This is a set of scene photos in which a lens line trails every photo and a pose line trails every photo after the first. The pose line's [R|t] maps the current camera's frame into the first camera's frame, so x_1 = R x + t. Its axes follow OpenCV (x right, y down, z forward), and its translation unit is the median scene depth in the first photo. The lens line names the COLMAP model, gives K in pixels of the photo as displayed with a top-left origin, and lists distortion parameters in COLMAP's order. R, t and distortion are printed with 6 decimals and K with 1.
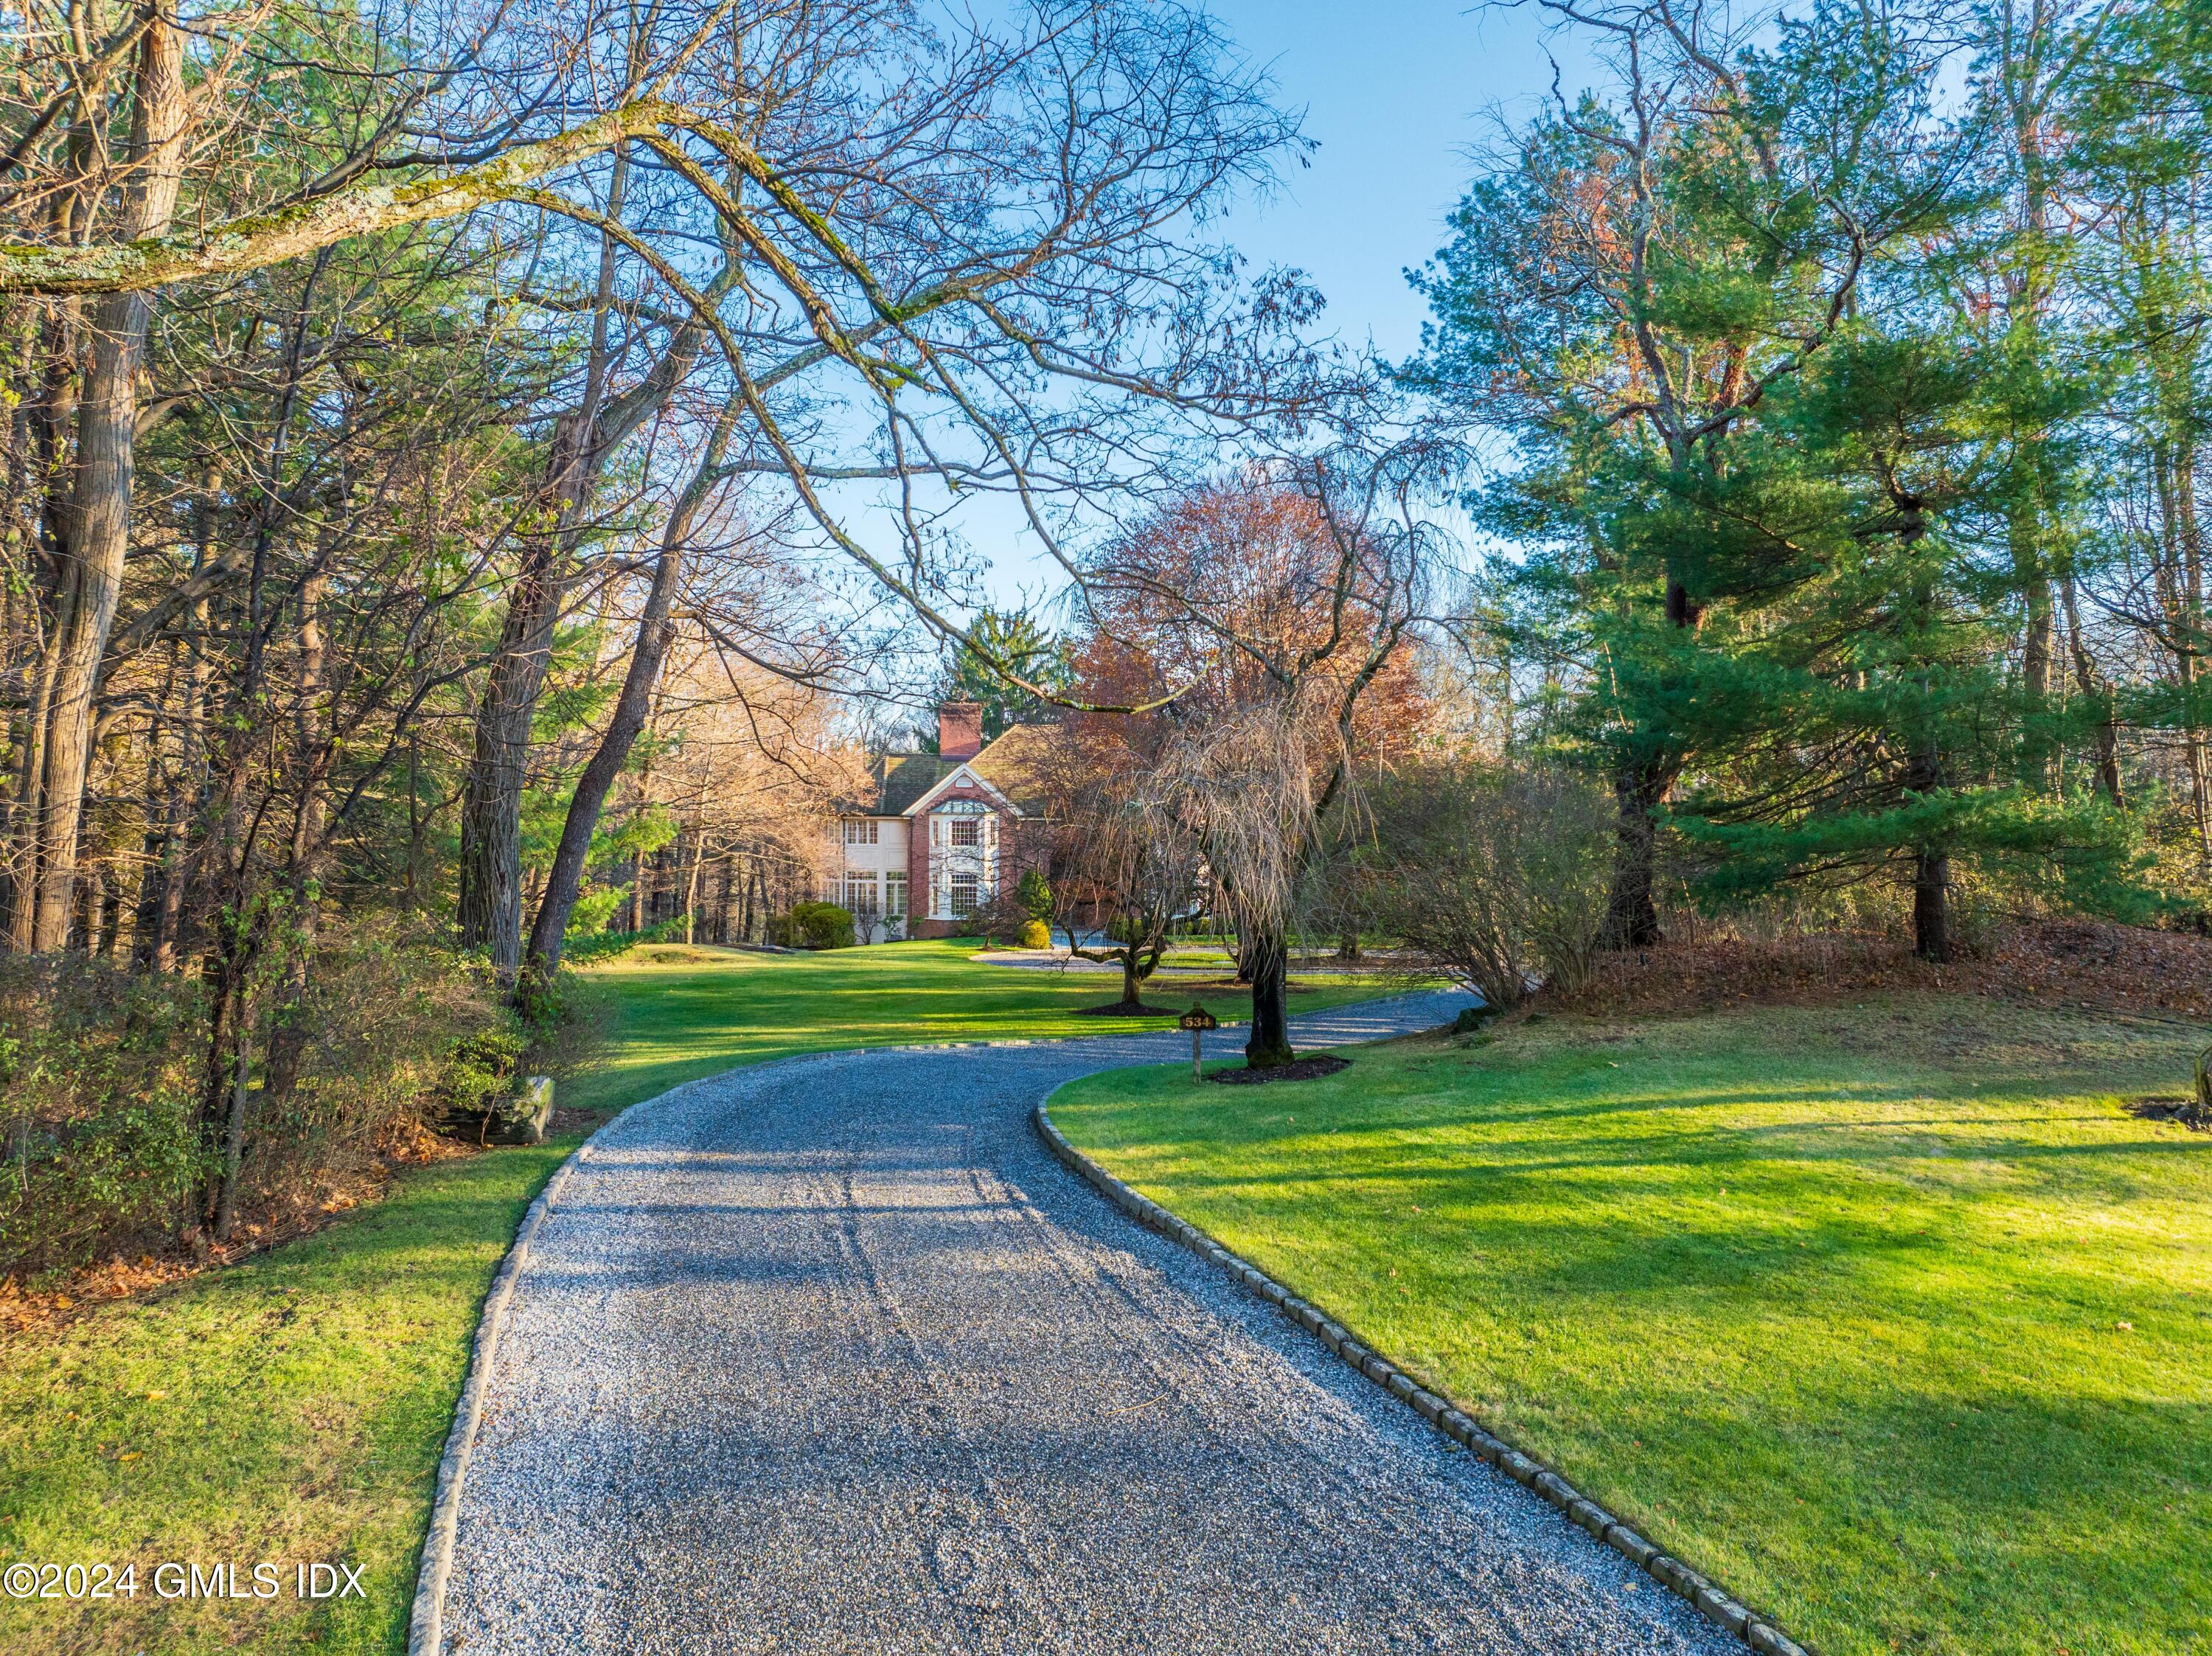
lens RADIAL K [[1587.6, 0, 1105.7], [0, 1587.6, 829.6], [0, 0, 1]] dist [0.008081, -0.001003]
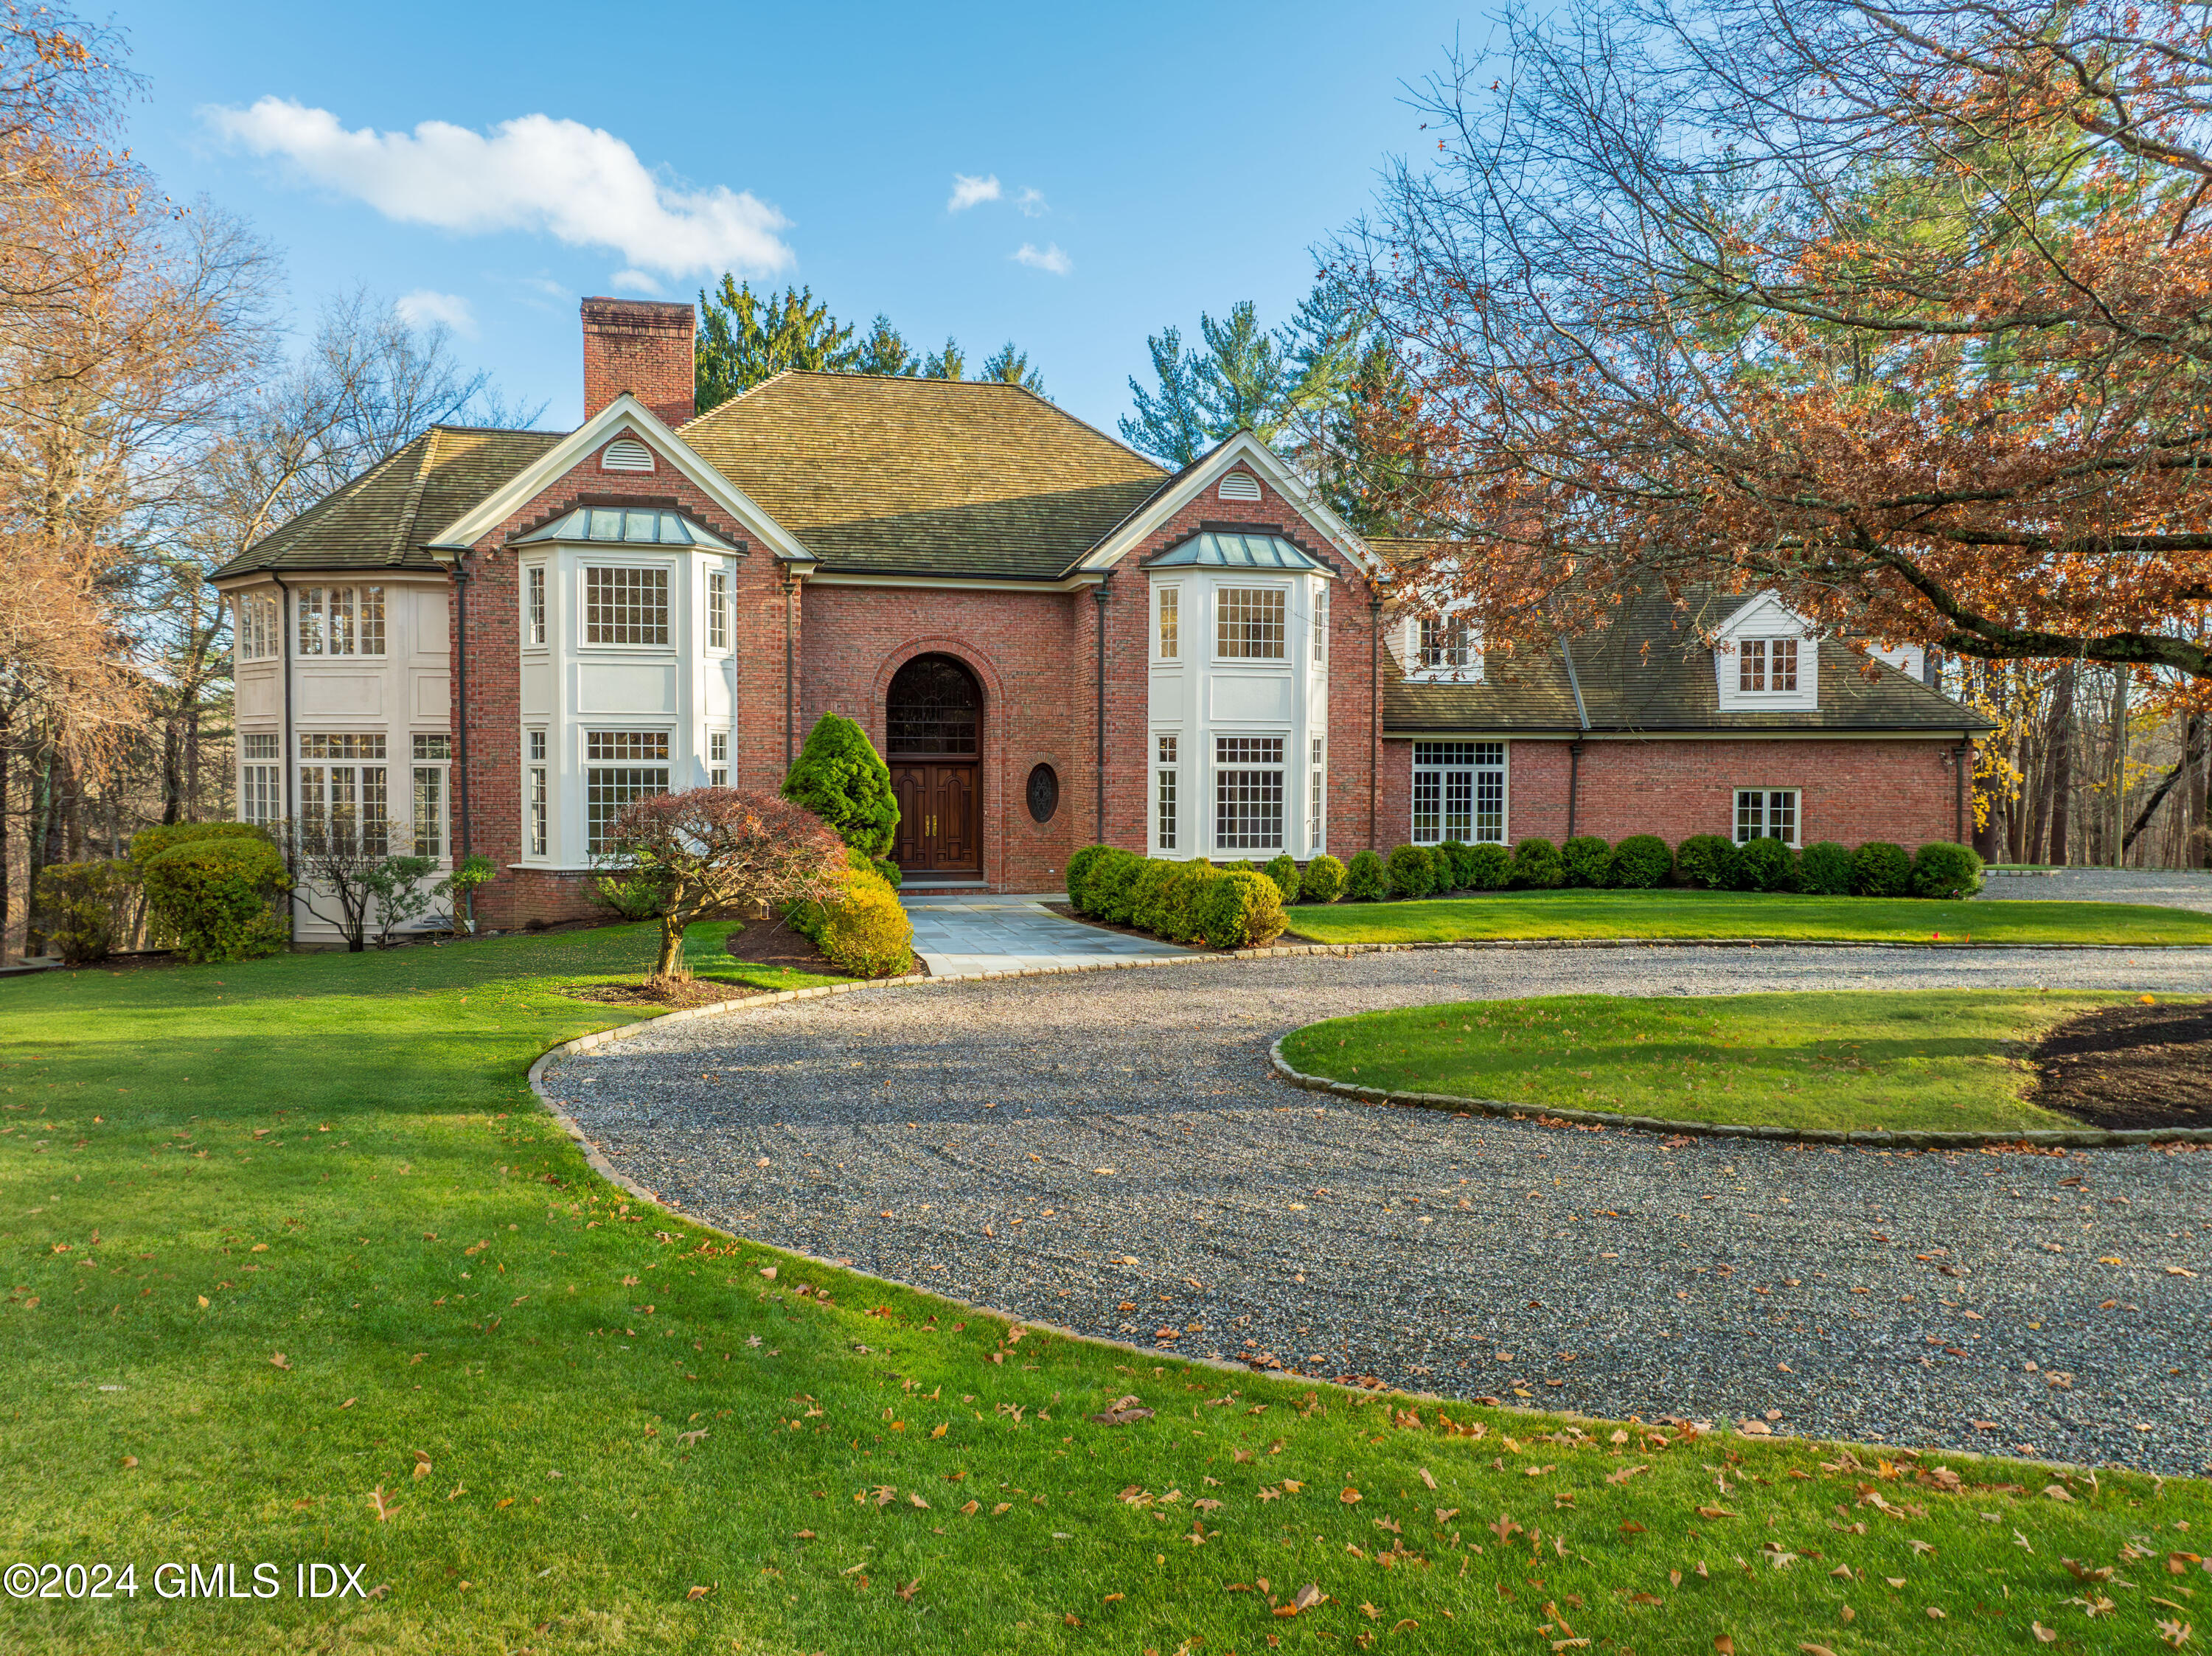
lens RADIAL K [[1587.6, 0, 1111.9], [0, 1587.6, 808.1], [0, 0, 1]] dist [0.008081, -0.001003]
pose [[0.990510, -0.004180, 0.137379, -0.035045], [0.001913, 0.999860, 0.016627, 0.038738], [-0.137429, -0.016206, 0.990379, 0.656460]]
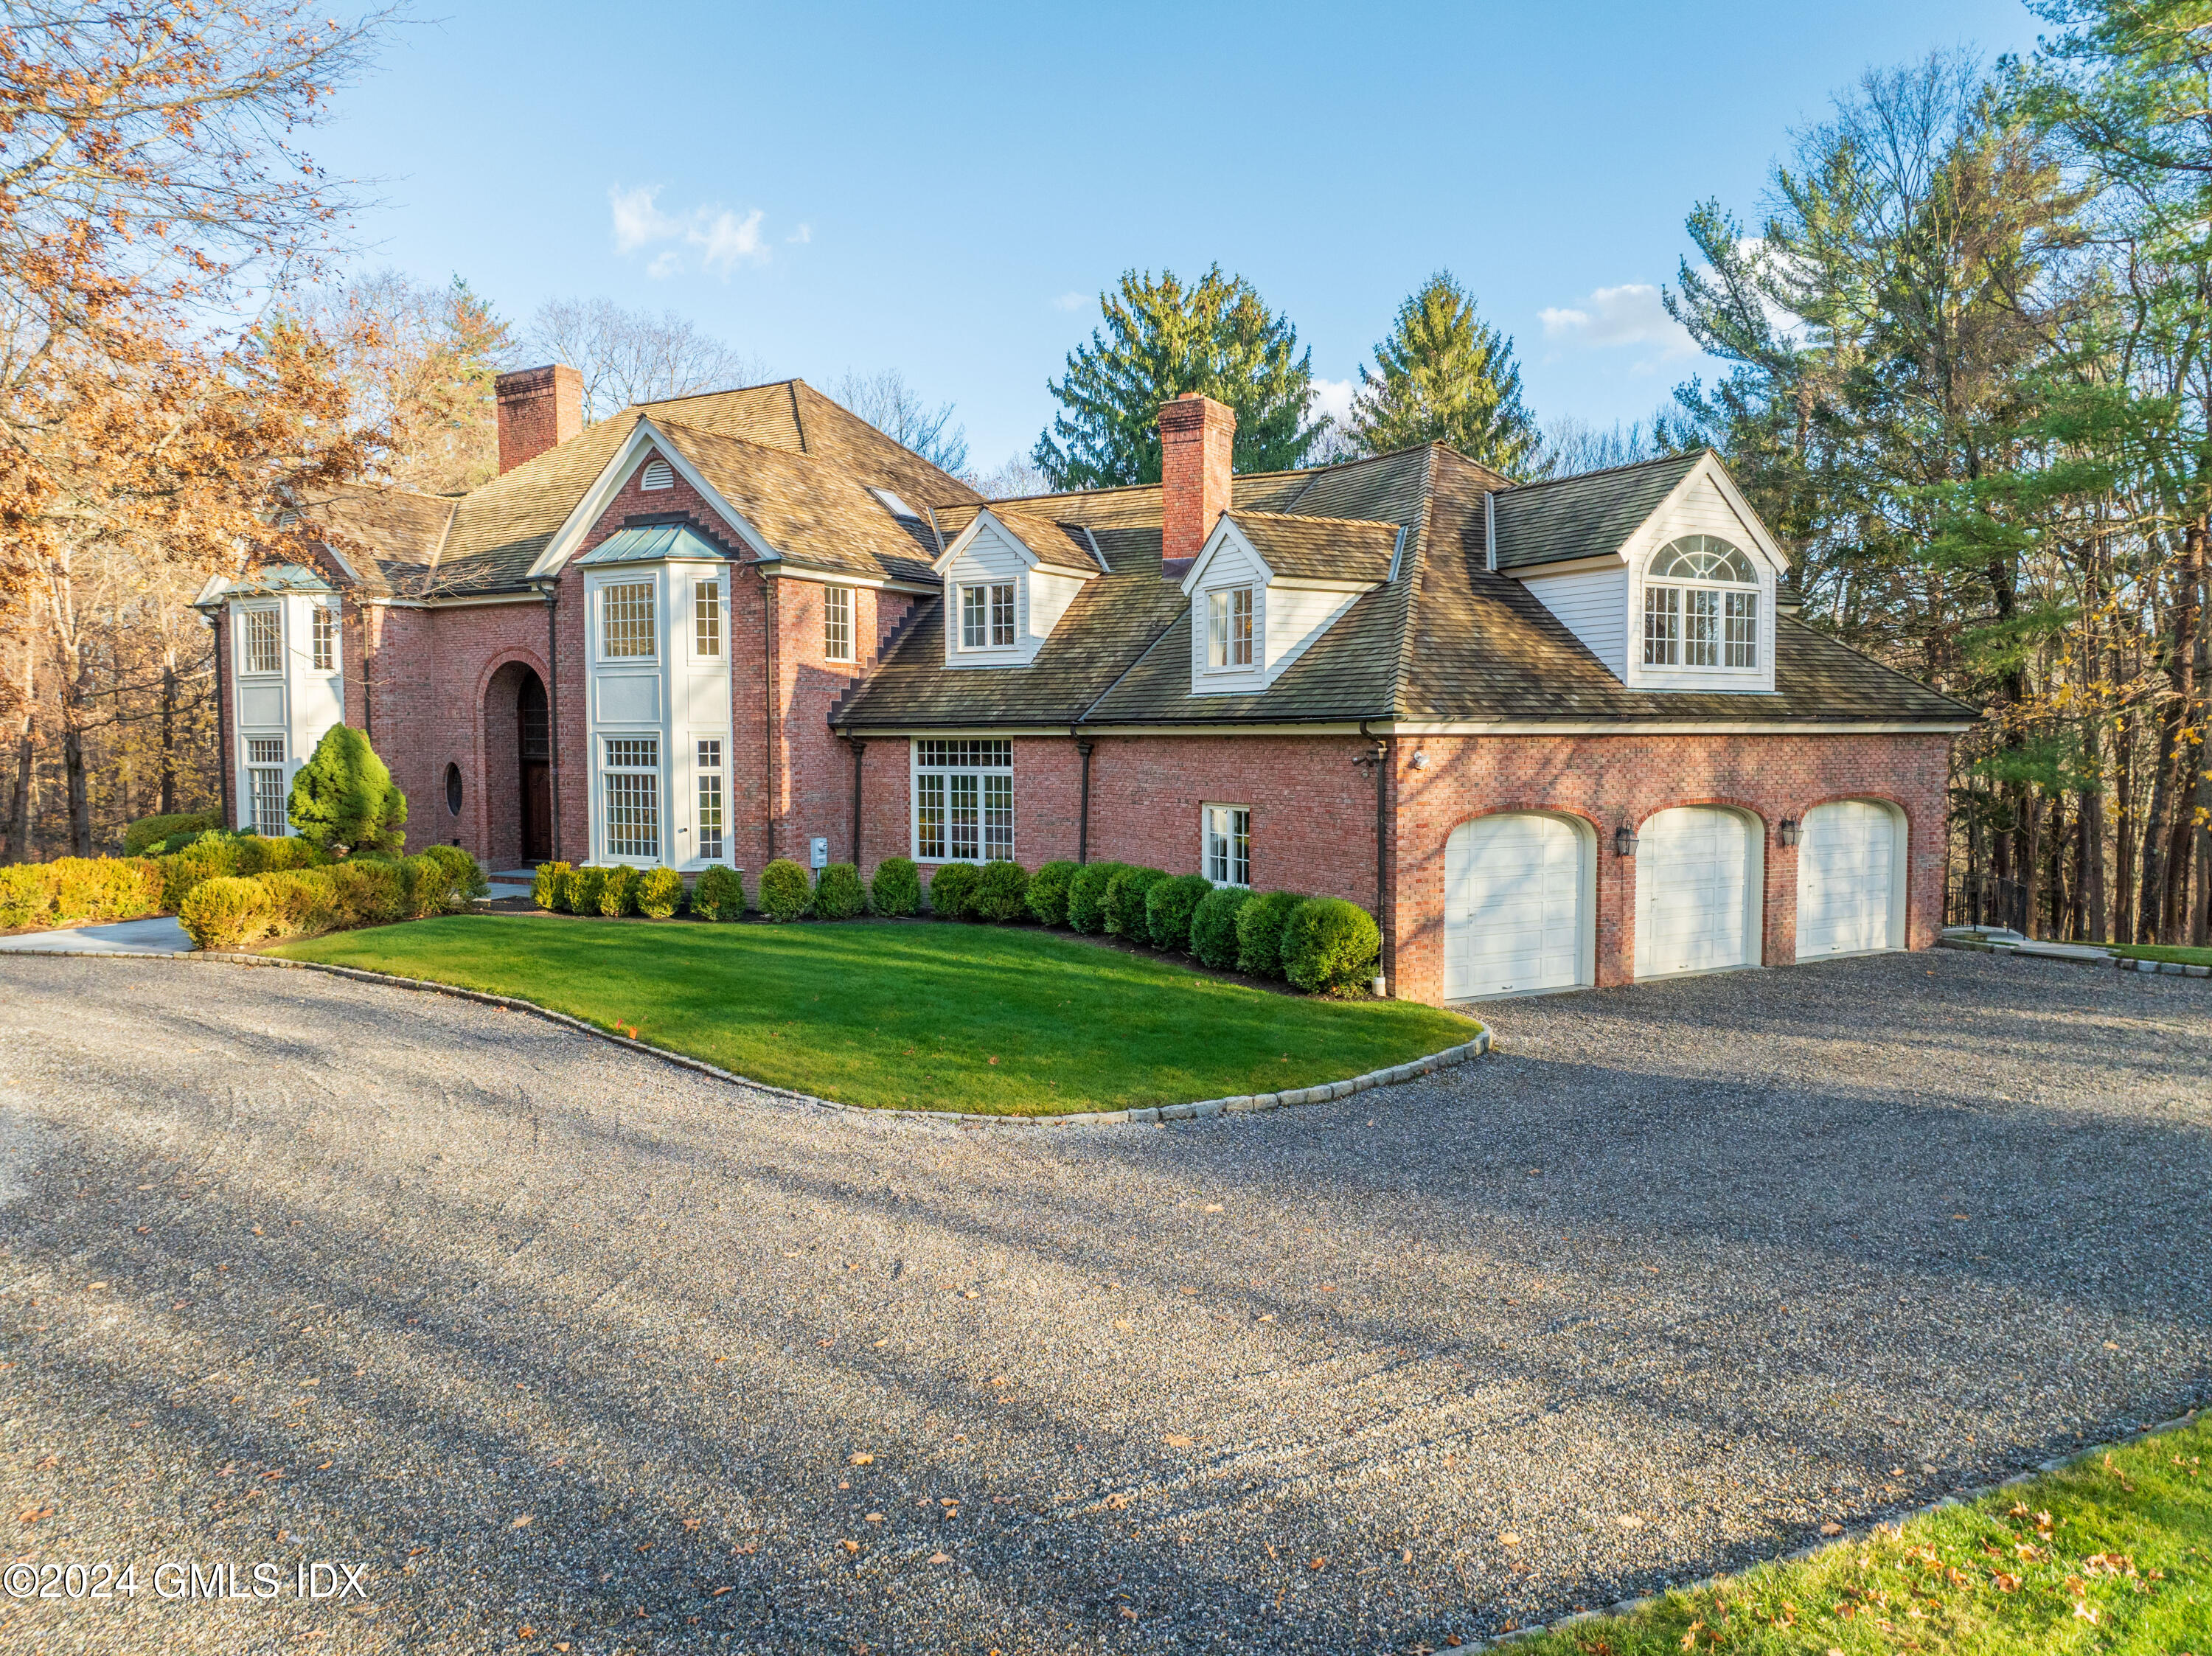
lens RADIAL K [[1587.6, 0, 1100.8], [0, 1587.6, 830.4], [0, 0, 1]] dist [0.008081, -0.001003]
pose [[0.801206, 0.027727, -0.597746, 0.334188], [0.000581, 0.998889, 0.047114, 0.032271], [0.598389, -0.038096, 0.800300, 0.792415]]
